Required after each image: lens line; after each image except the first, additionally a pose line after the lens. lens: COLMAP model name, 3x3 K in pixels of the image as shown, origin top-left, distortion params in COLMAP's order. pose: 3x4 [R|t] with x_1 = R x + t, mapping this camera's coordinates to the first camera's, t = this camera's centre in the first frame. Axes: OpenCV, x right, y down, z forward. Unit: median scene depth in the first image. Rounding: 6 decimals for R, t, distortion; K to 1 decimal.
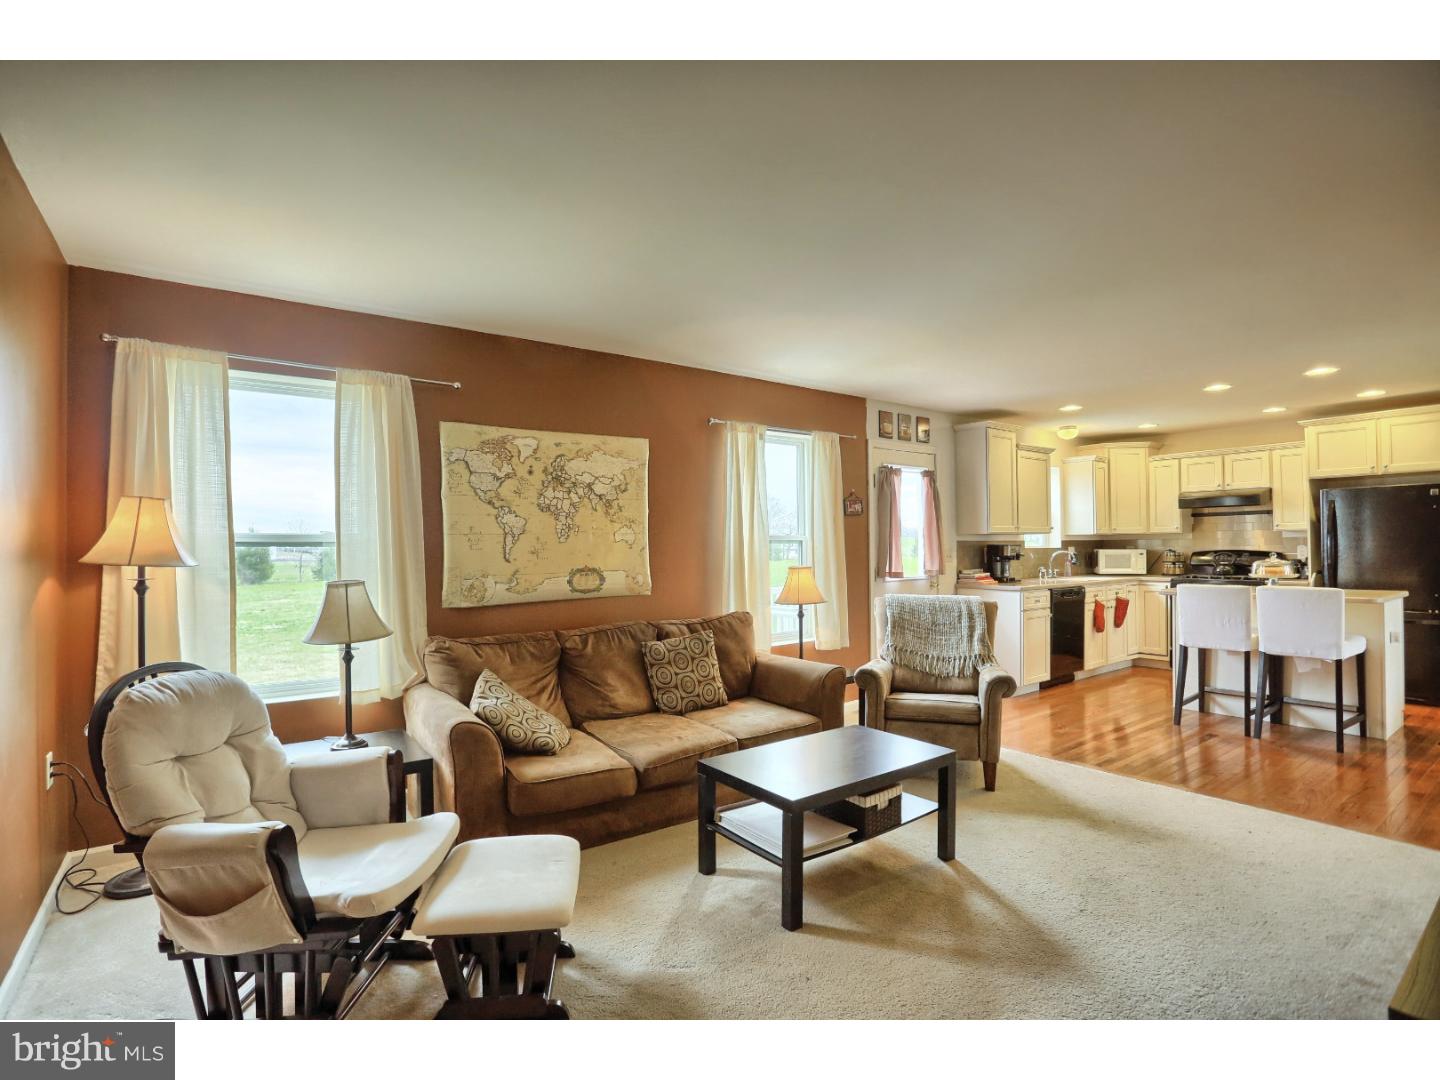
lens RADIAL K [[709.5, 0, 709.2], [0, 709.5, 542.8], [0, 0, 1]] dist [-0.071182, 0.039698]
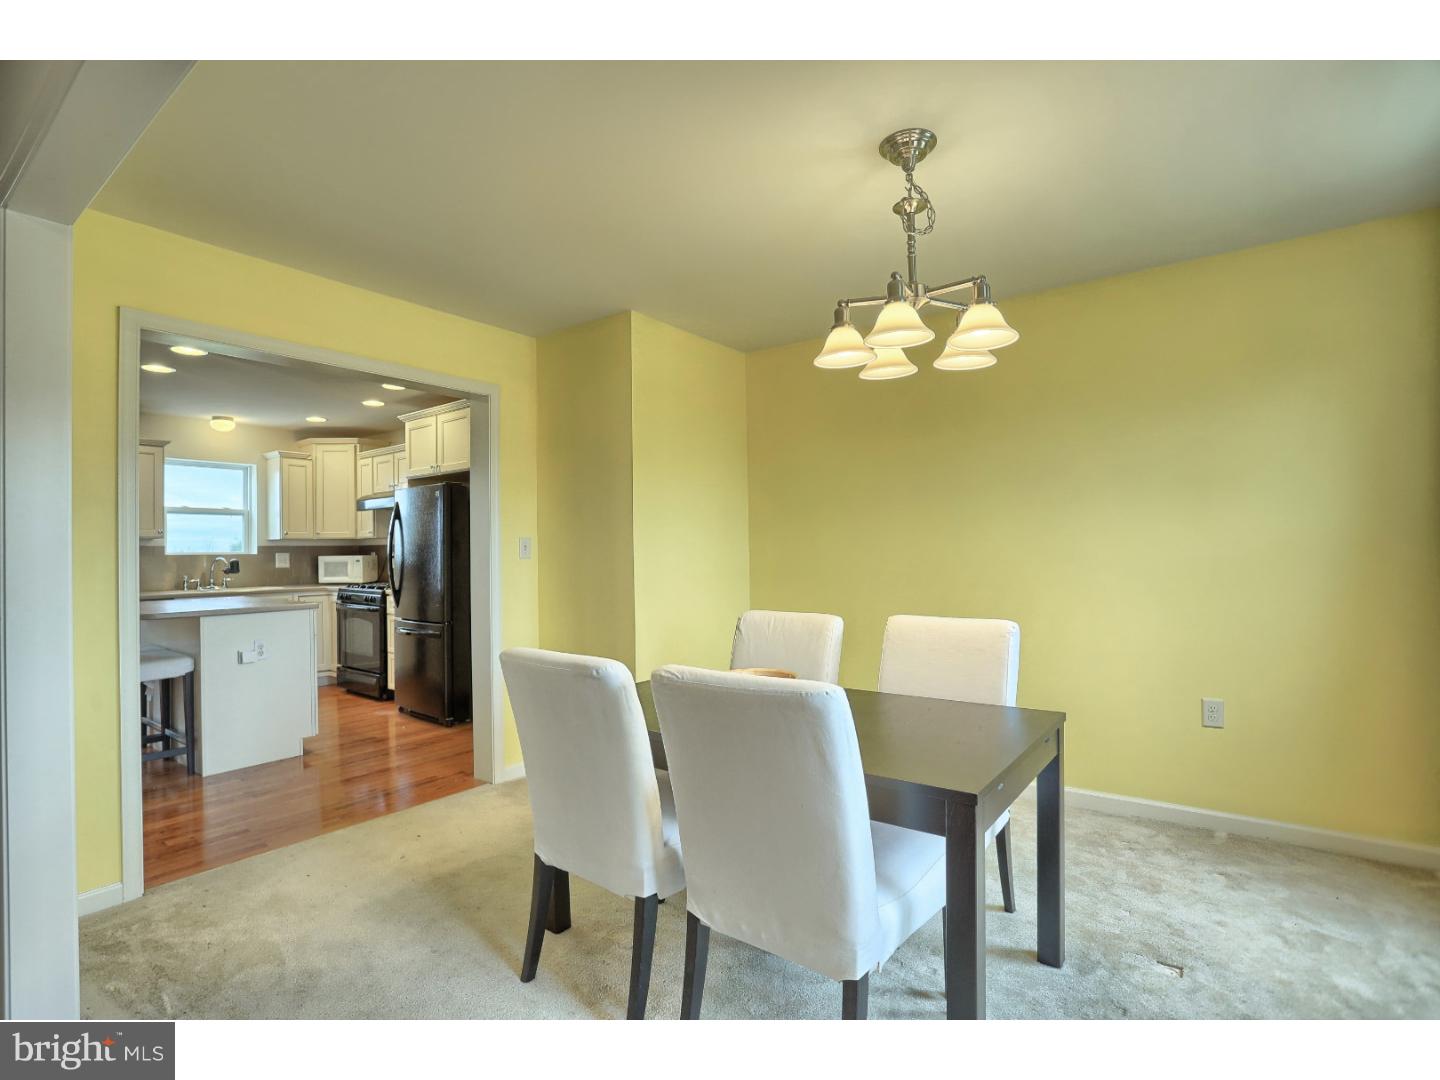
lens RADIAL K [[709.5, 0, 709.2], [0, 709.5, 542.8], [0, 0, 1]] dist [-0.071182, 0.039698]
pose [[0.963278, 0.000422, 0.268506, 0.945543], [0.001120, 0.999984, -0.005590, -0.002030], [-0.268504, 0.005686, 0.963262, -0.010903]]
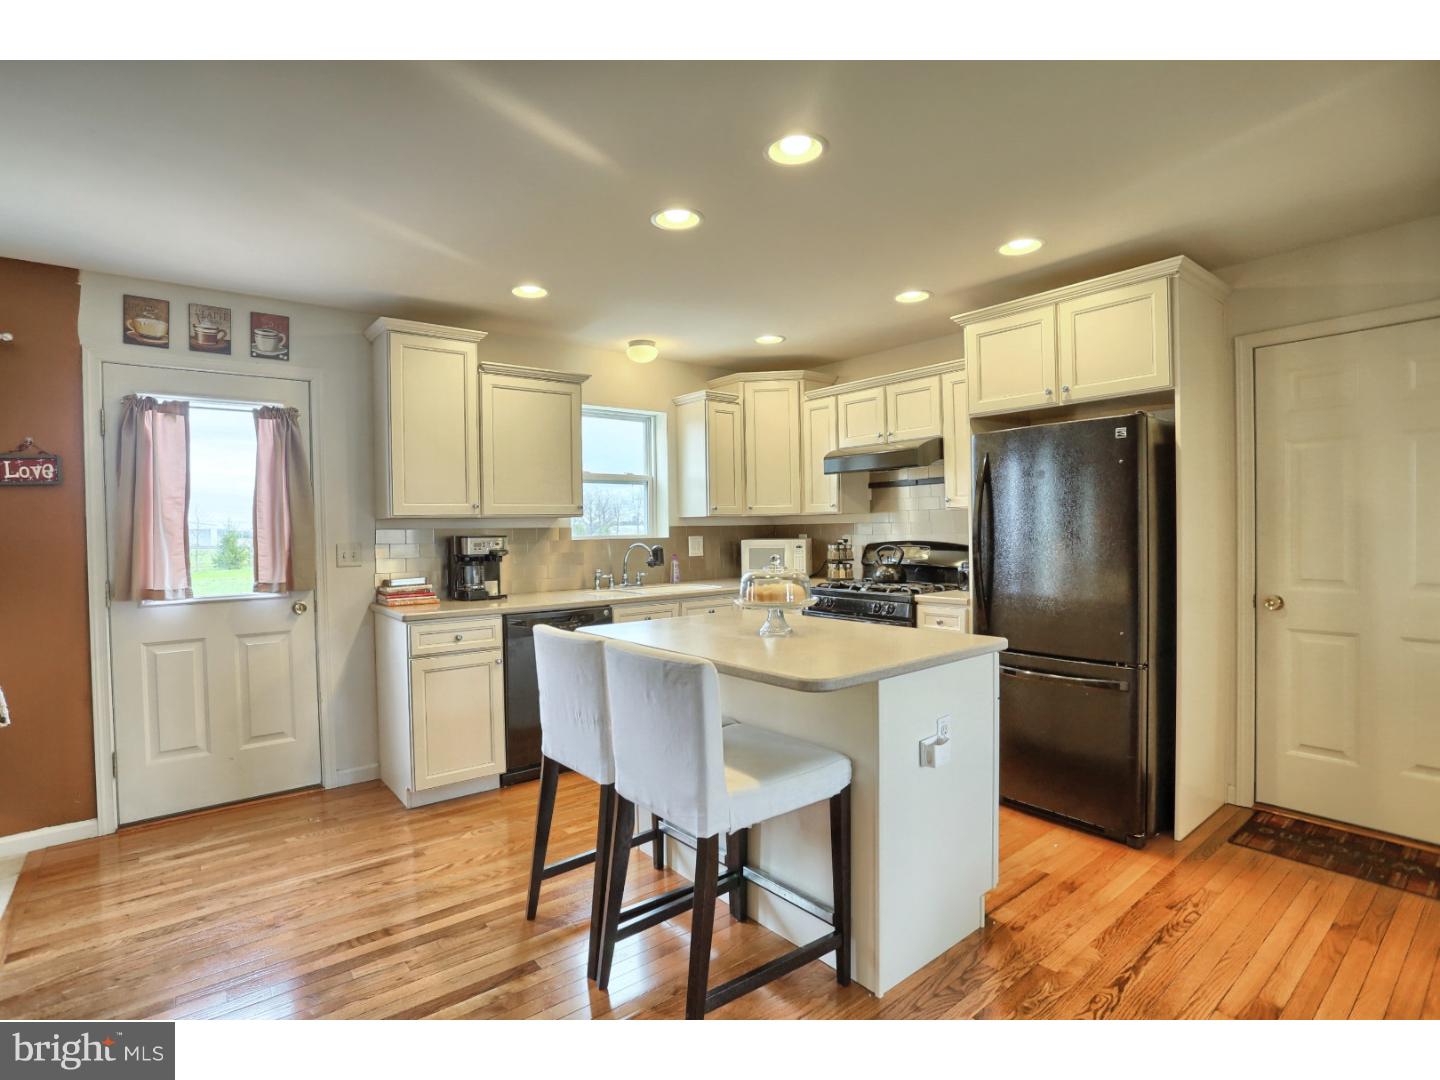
lens RADIAL K [[709.5, 0, 709.2], [0, 709.5, 542.8], [0, 0, 1]] dist [-0.071182, 0.039698]
pose [[0.999551, -0.005995, 0.029357, 0.599726], [0.005194, 0.999614, 0.027276, -0.006526], [-0.029509, -0.027111, 0.999197, 0.398180]]
